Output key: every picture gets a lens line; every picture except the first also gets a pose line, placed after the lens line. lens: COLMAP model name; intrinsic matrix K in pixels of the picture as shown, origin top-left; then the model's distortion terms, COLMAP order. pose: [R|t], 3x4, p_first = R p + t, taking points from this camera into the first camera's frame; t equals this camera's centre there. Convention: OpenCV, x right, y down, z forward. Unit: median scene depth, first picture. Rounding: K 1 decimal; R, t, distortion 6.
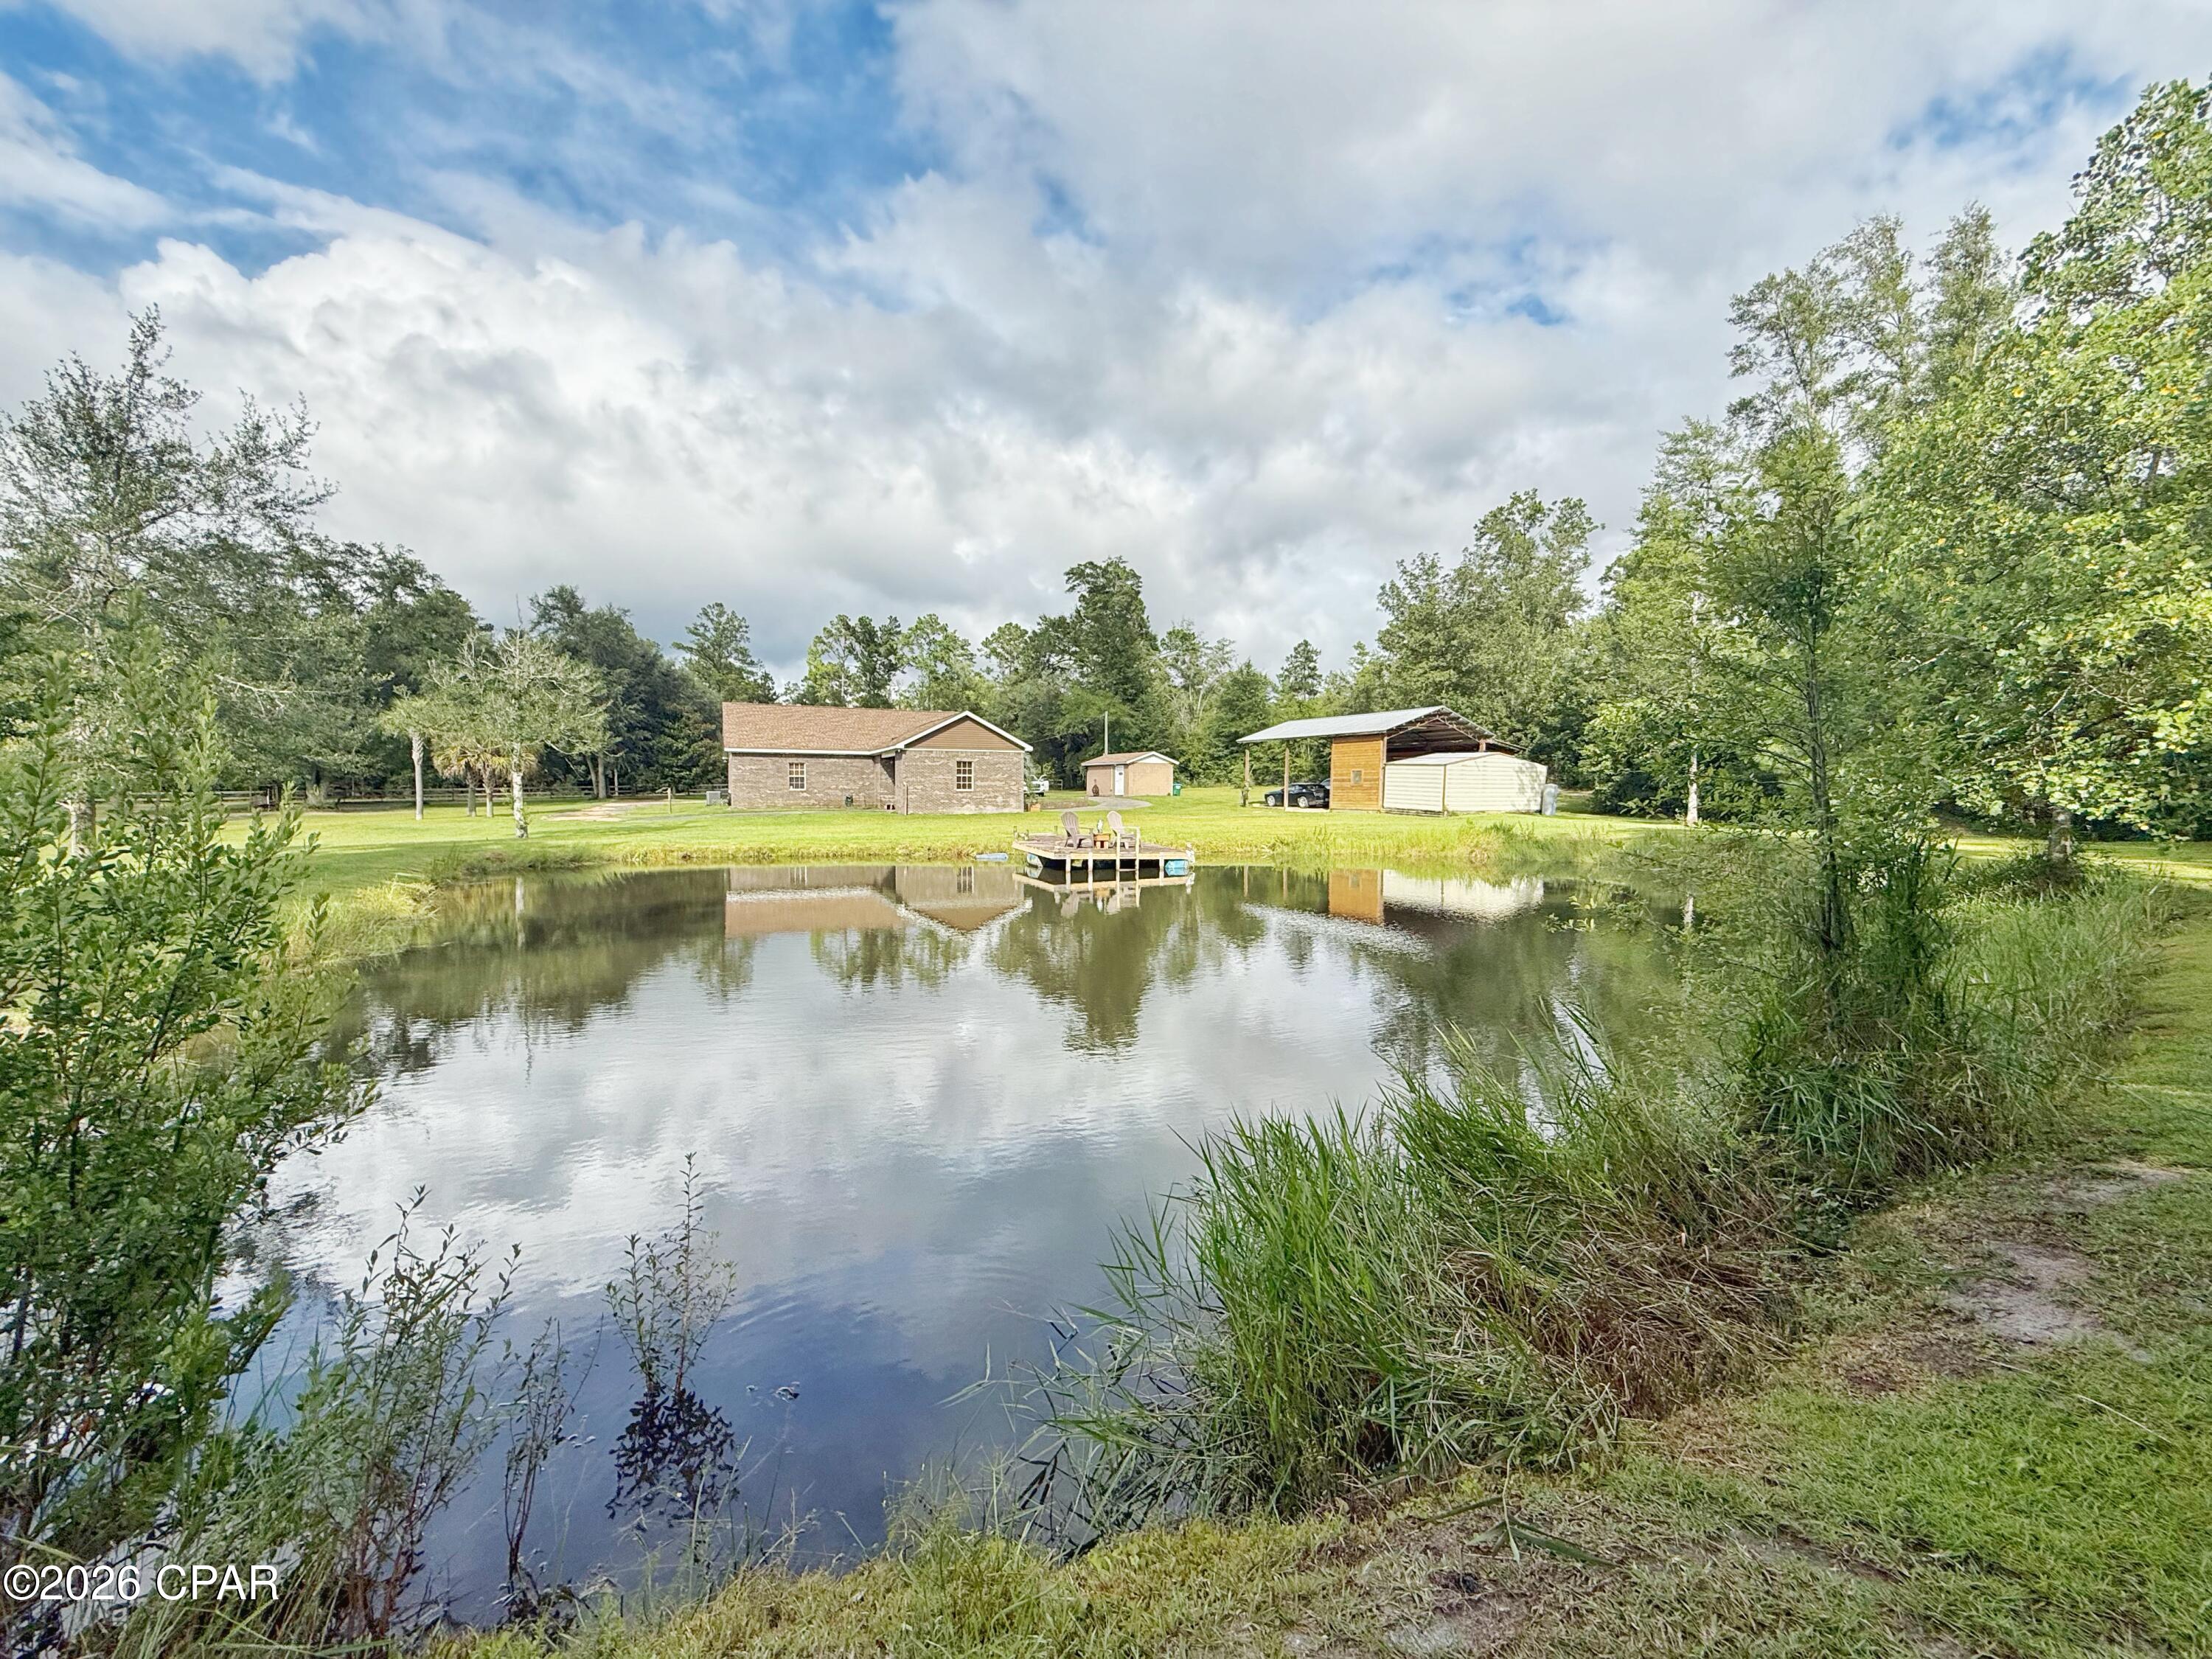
lens RADIAL K [[882.8, 0, 1090.6], [0, 882.8, 832.1], [0, 0, 1]] dist [0.001099, 0.000132]
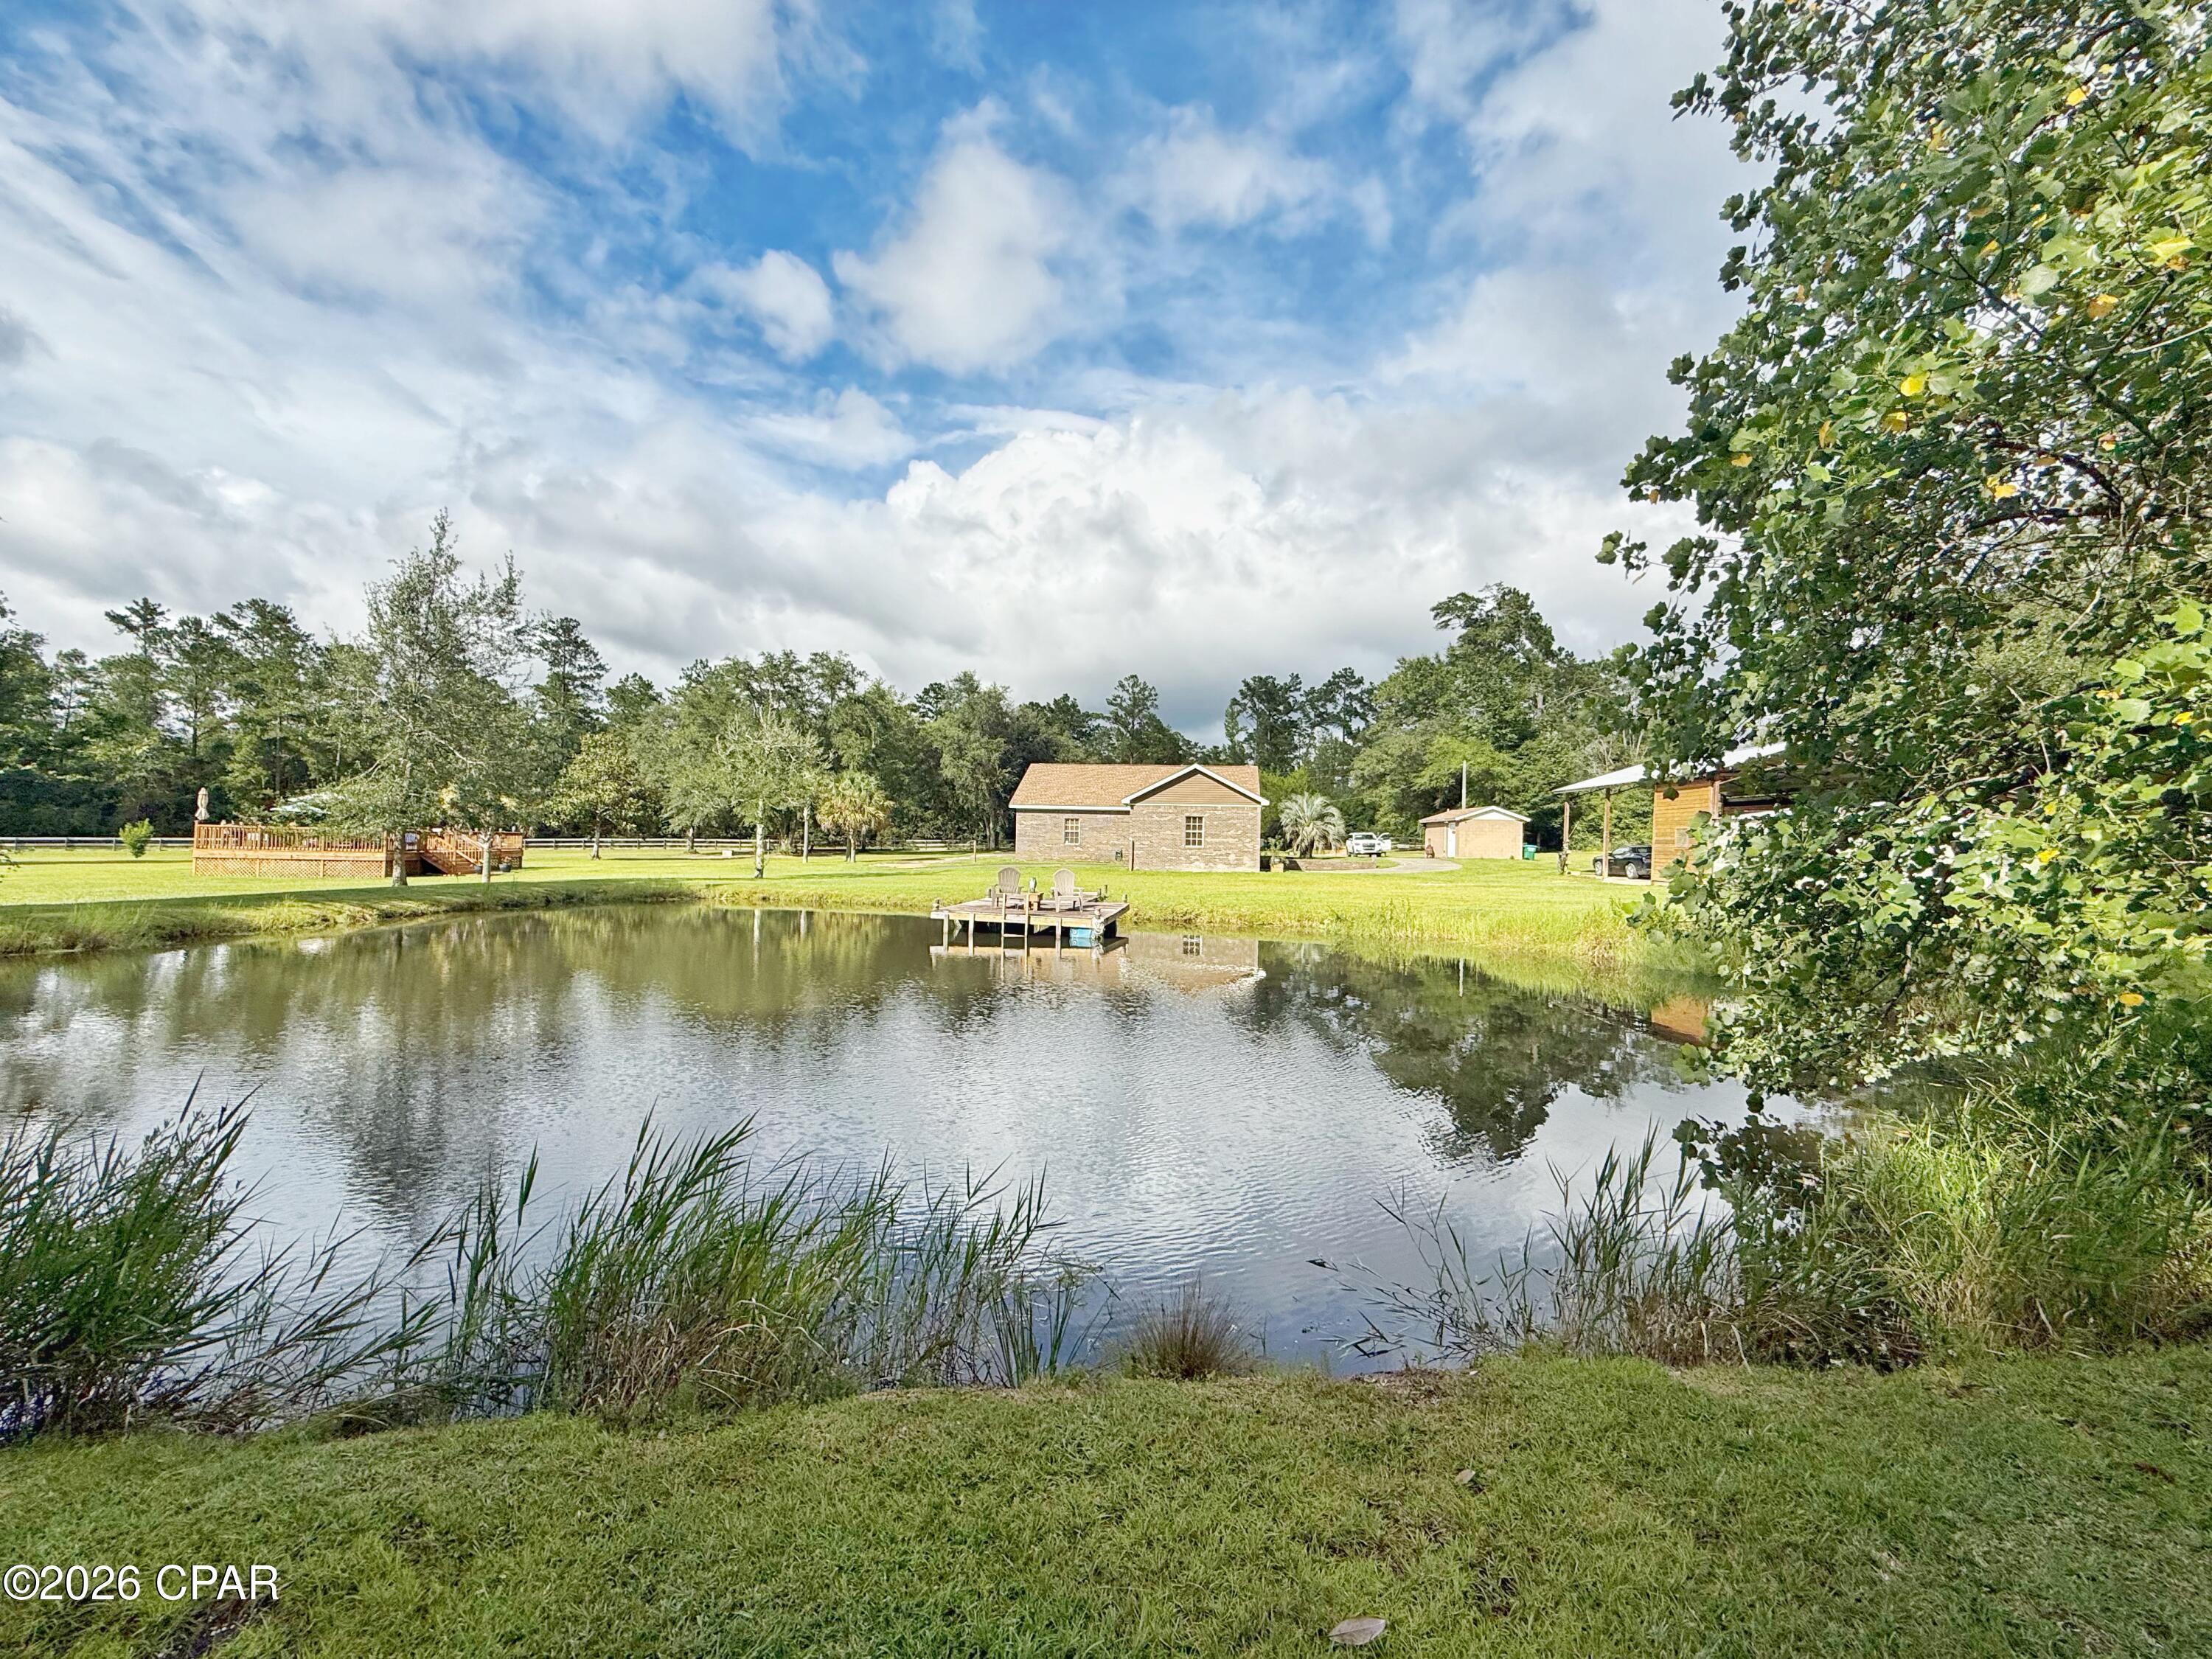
lens RADIAL K [[882.8, 0, 1106.9], [0, 882.8, 819.5], [0, 0, 1]] dist [0.001099, 0.000132]
pose [[0.854883, 0.000585, -0.518821, 0.209735], [-0.042883, 0.996657, -0.069537, -0.005311], [0.517046, 0.081694, 0.852050, 0.110616]]
